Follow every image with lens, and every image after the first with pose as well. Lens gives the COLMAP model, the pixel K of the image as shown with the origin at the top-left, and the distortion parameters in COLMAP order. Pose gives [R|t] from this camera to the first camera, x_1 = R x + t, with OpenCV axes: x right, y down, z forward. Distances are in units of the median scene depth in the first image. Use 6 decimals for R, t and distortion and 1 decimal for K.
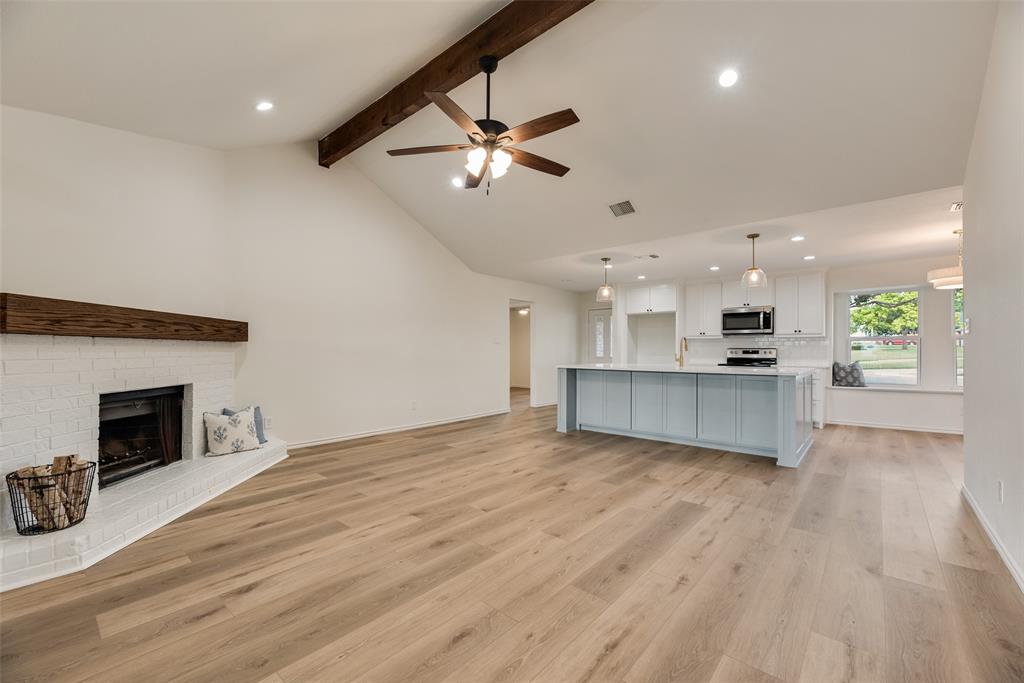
lens RADIAL K [[416.3, 0, 514.6], [0, 416.3, 347.4], [0, 0, 1]] dist [-0.000326, 0.000116]
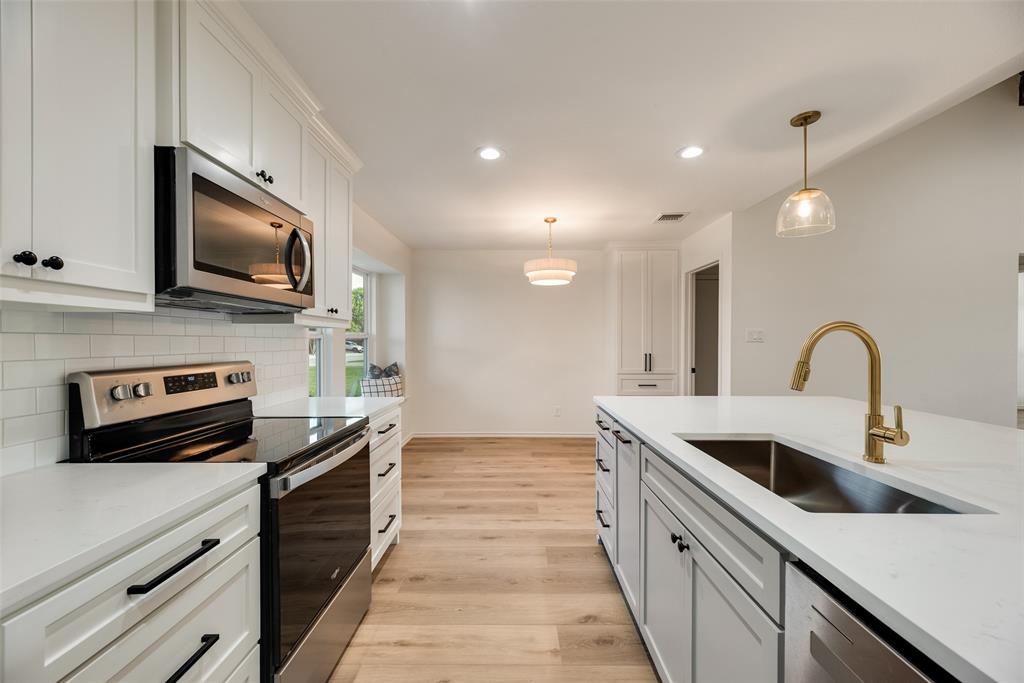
lens RADIAL K [[413.4, 0, 512.9], [0, 413.4, 339.8], [0, 0, 1]] dist [0.003243, -0.000063]
pose [[-0.645265, 0.001169, 0.763958, 0.341454], [-0.007038, 0.999947, -0.007475, -0.013623], [-0.763927, -0.010200, -0.645222, 1.220350]]
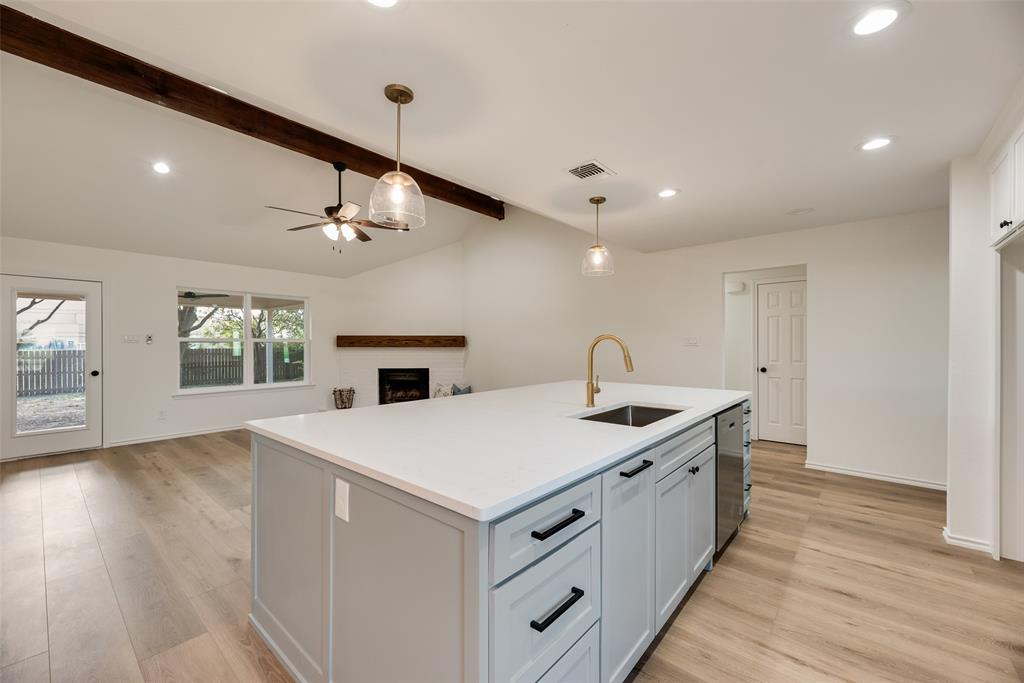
lens RADIAL K [[411.2, 0, 512.8], [0, 411.2, 348.5], [0, 0, 1]] dist [0.002087, 0.000137]
pose [[0.000572, 0.009710, -0.999953, 0.776041], [0.007532, 0.999924, 0.009714, -0.016700], [0.999971, -0.007537, 0.000499, 0.877893]]
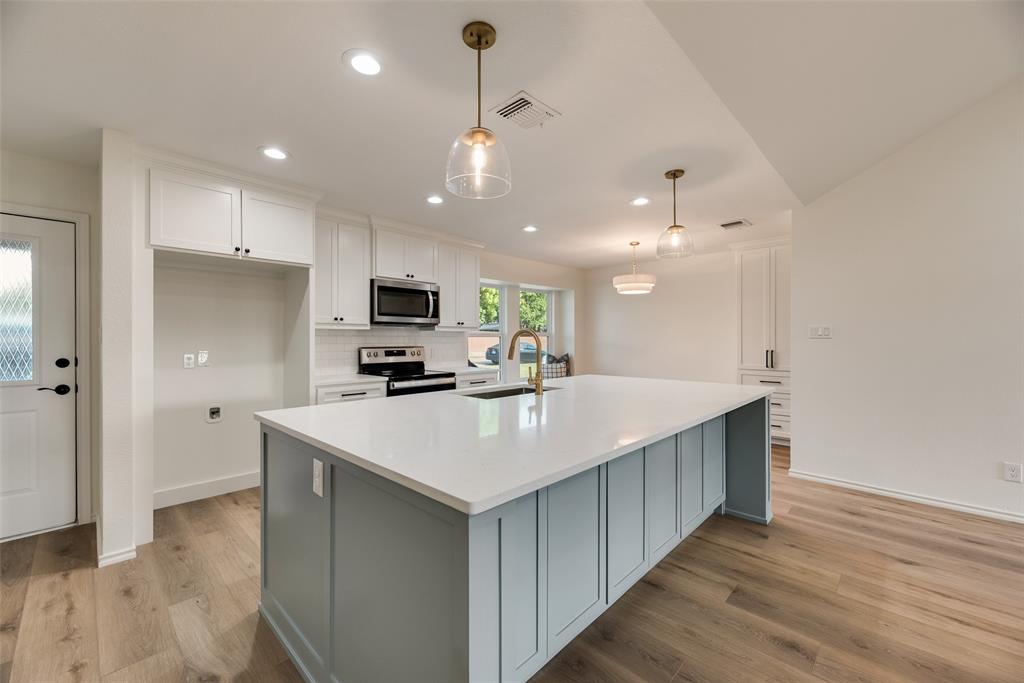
lens RADIAL K [[413.4, 0, 512.9], [0, 413.4, 339.8], [0, 0, 1]] dist [0.003243, -0.000063]
pose [[0.049829, -0.004308, 0.998748, -0.049051], [-0.006838, 0.999966, 0.004655, -0.015427], [-0.998734, -0.007061, 0.049797, 0.957832]]
